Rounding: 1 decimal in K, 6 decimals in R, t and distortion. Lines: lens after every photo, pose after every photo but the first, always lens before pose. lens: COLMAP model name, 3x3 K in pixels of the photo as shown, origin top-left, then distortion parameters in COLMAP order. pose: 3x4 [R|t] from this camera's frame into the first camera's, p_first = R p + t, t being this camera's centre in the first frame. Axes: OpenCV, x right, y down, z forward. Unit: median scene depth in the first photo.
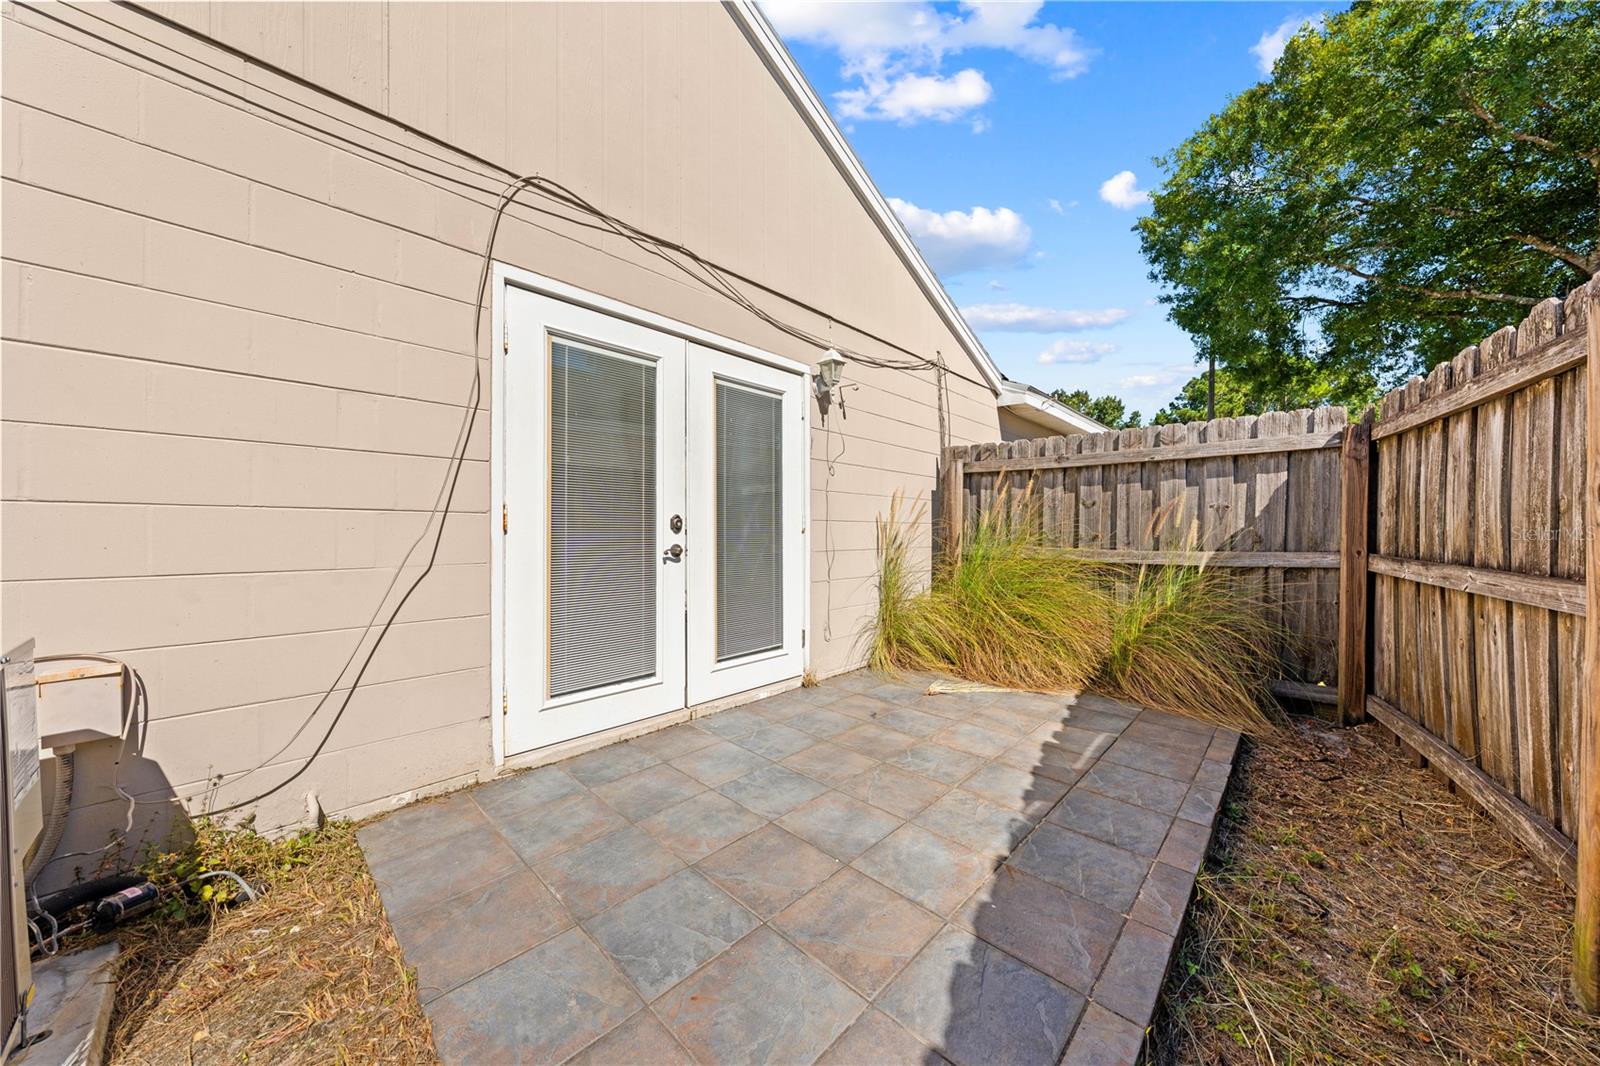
lens RADIAL K [[540.4, 0, 805.8], [0, 540.4, 539.1], [0, 0, 1]] dist [-0.006190, 0.001543]
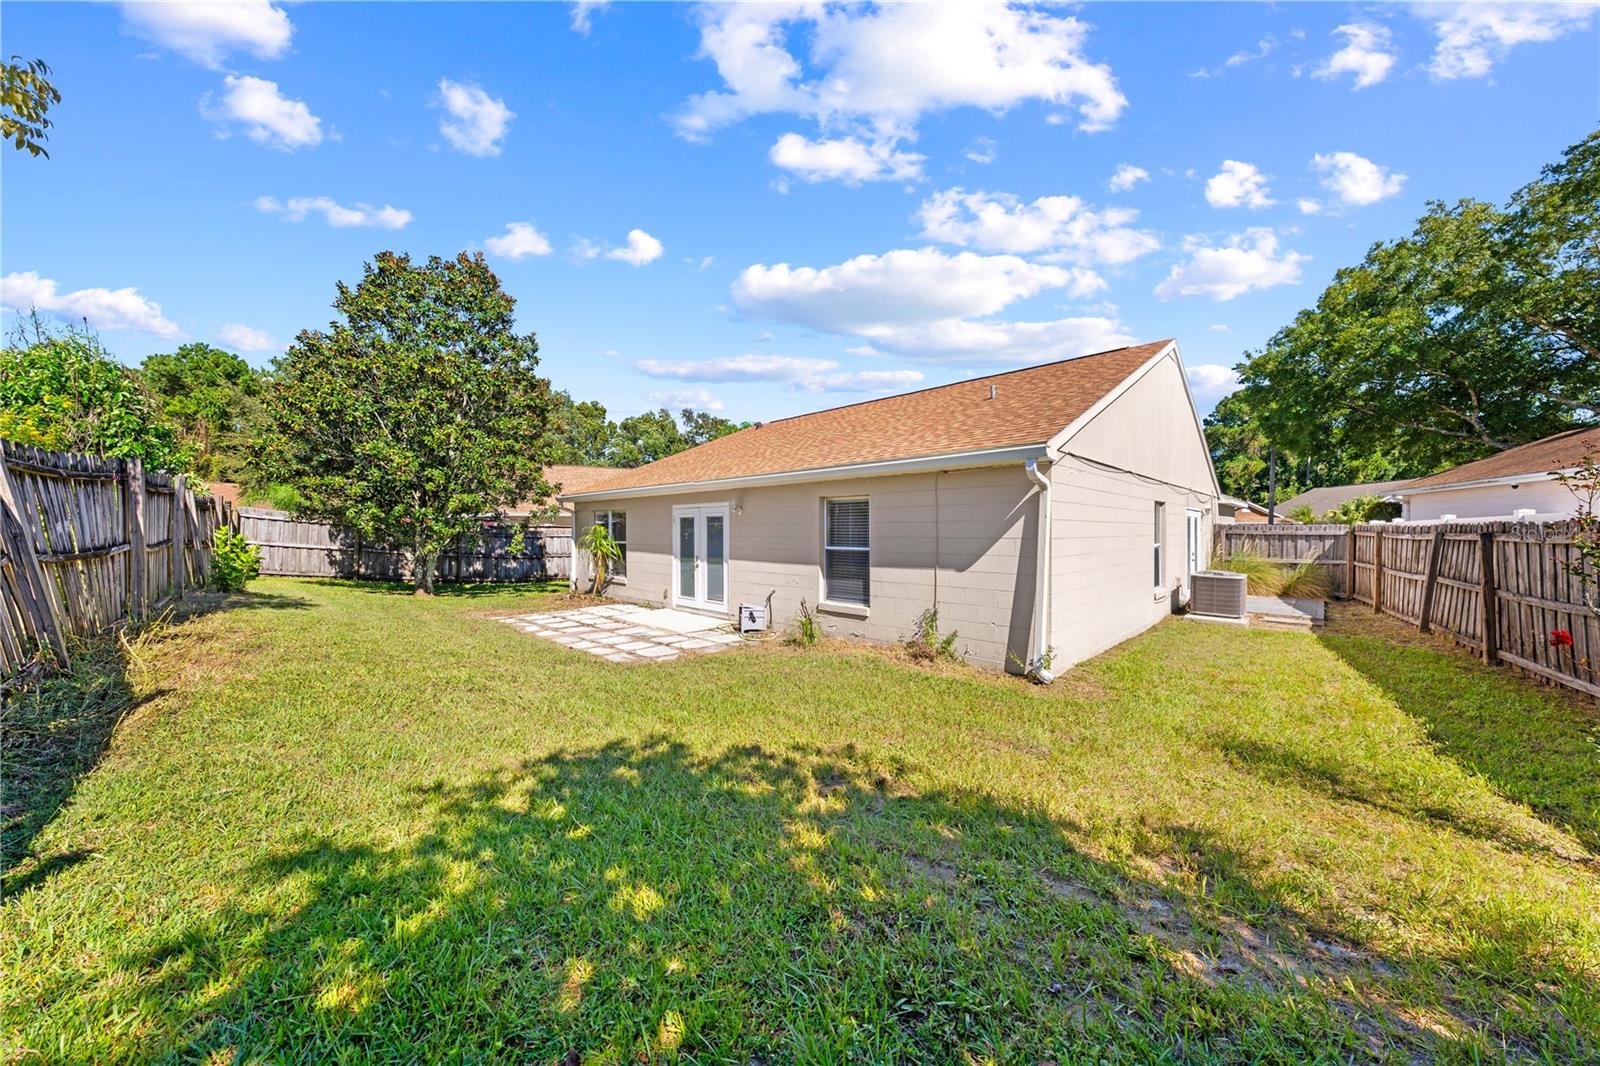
lens RADIAL K [[540.4, 0, 805.6], [0, 540.4, 535.4], [0, 0, 1]] dist [-0.006190, 0.001543]
pose [[0.999875, 0.000568, -0.015776, -2.803711], [-0.000548, 0.999999, 0.001277, -0.153336], [0.015777, -0.001268, 0.999875, -2.890719]]
